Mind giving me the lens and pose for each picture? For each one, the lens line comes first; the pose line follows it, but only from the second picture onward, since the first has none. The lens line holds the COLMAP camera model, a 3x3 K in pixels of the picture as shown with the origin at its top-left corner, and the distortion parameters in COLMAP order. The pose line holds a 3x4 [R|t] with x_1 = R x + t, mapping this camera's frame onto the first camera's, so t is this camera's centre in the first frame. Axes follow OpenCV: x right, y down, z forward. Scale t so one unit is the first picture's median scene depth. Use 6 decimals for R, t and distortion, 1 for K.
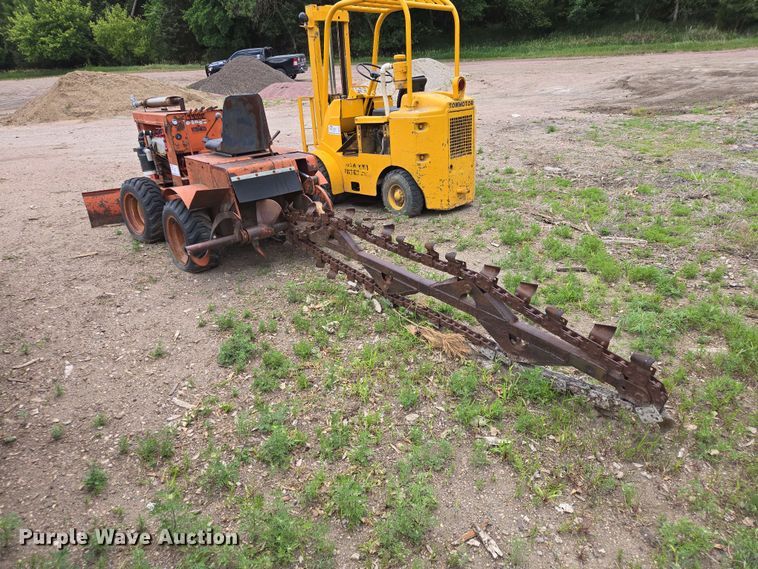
lens RADIAL K [[504.2, 0, 369.0], [0, 504.2, 284.4], [0, 0, 1]] dist [0.065624, -0.055105]
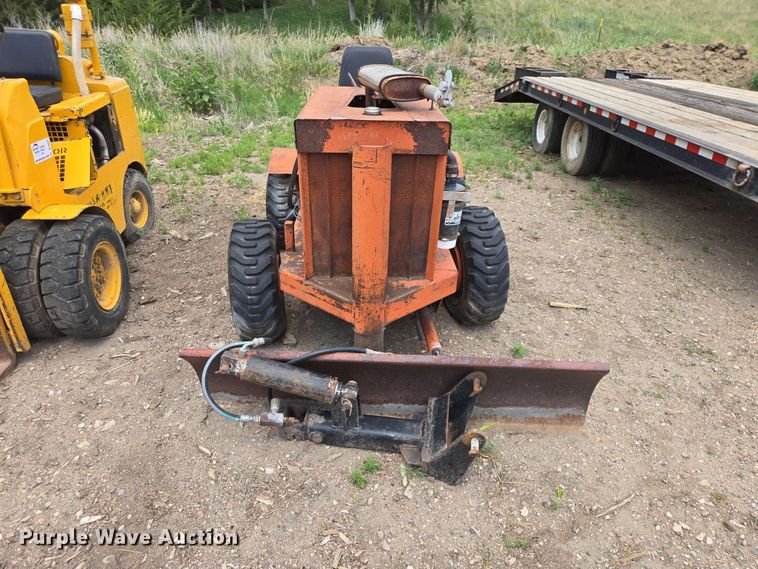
lens RADIAL K [[504.2, 0, 376.2], [0, 504.2, 285.2], [0, 0, 1]] dist [0.065624, -0.055105]
pose [[-0.787301, -0.260709, 0.558738, -0.767988], [0.247966, 0.695807, 0.674067, -0.613829], [-0.564509, 0.669241, -0.483162, 1.538103]]
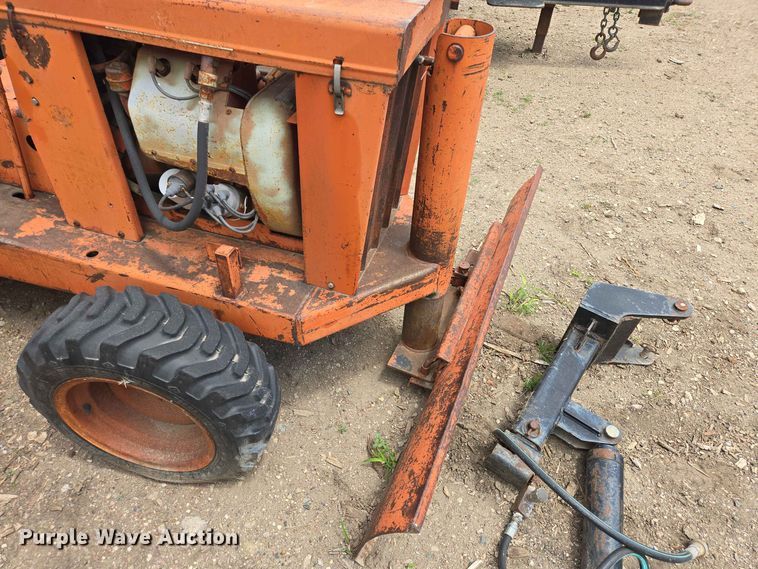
lens RADIAL K [[504.2, 0, 372.5], [0, 504.2, 283.6], [0, 0, 1]] dist [0.065624, -0.055105]
pose [[-0.844368, 0.370018, -0.387465, -0.327822], [-0.206797, 0.442068, 0.872818, -0.576204], [0.494244, 0.817107, -0.296749, 1.425099]]
